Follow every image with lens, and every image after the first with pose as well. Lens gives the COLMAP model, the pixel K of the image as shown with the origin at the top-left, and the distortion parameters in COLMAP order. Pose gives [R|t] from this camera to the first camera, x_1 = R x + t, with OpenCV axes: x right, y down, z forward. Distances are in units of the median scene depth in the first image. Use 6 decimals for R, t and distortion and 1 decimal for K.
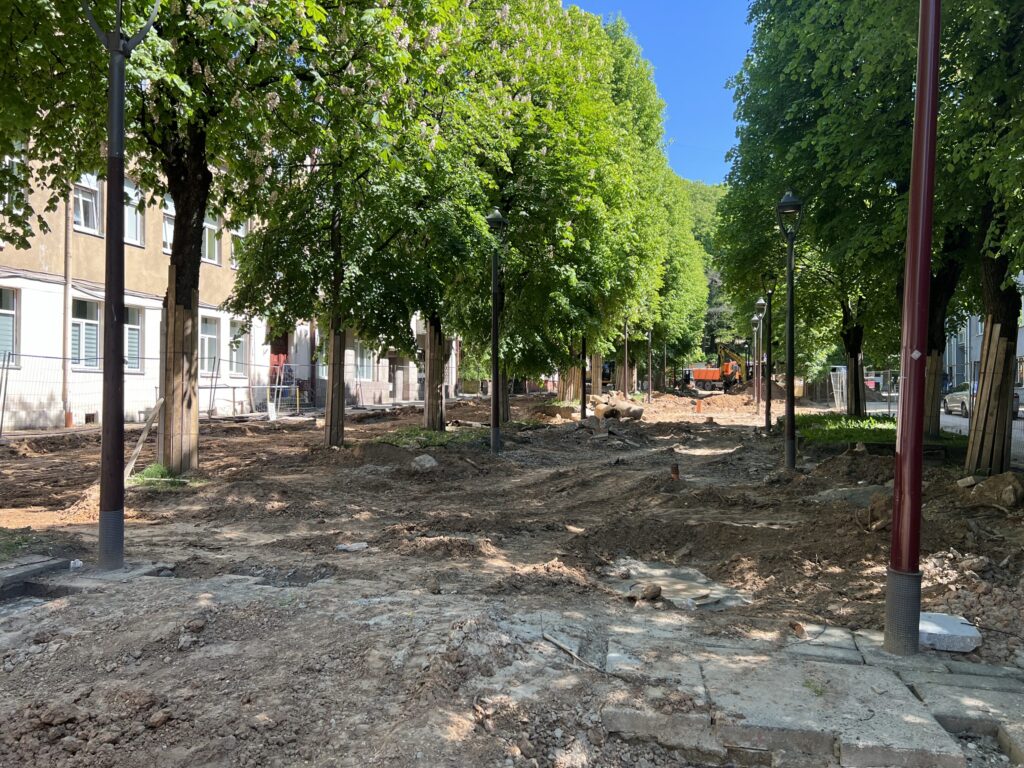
lens RADIAL K [[779.4, 0, 511.4], [0, 779.4, 384.6], [0, 0, 1]] dist [0.033434, -0.011232]
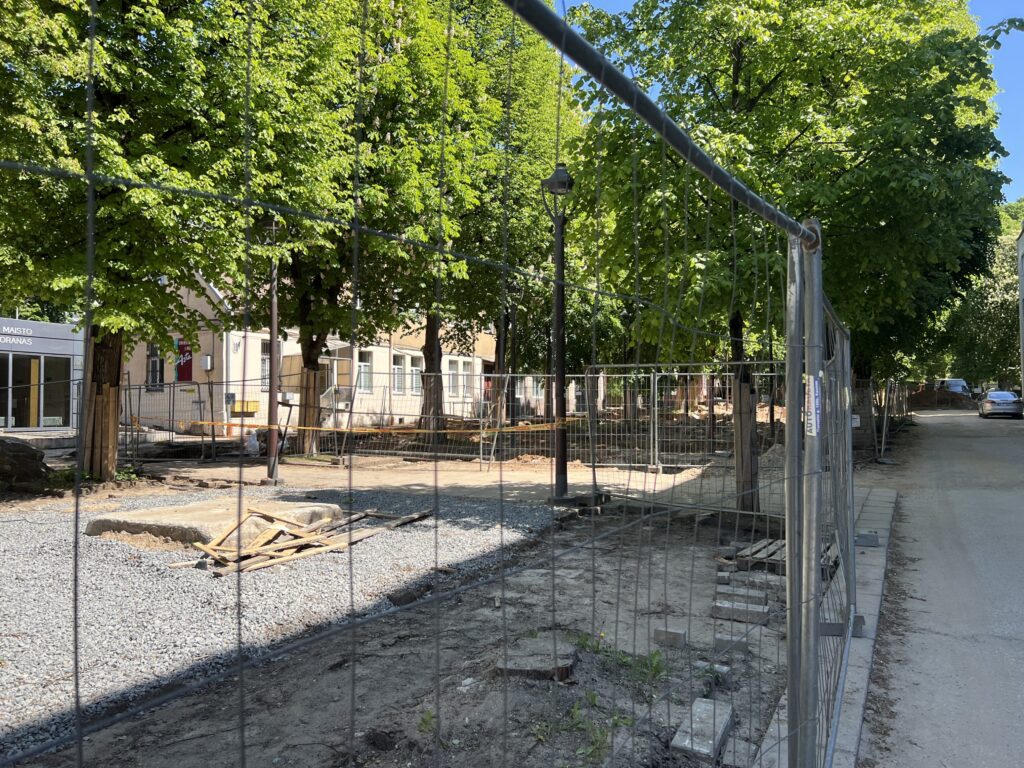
lens RADIAL K [[779.4, 0, 511.1], [0, 779.4, 383.7], [0, 0, 1]] dist [0.033434, -0.011232]
pose [[0.982517, -0.018425, -0.185257, 0.040692], [0.014310, 0.999621, -0.023526, 0.003618], [0.185620, 0.020464, 0.982408, -0.658175]]
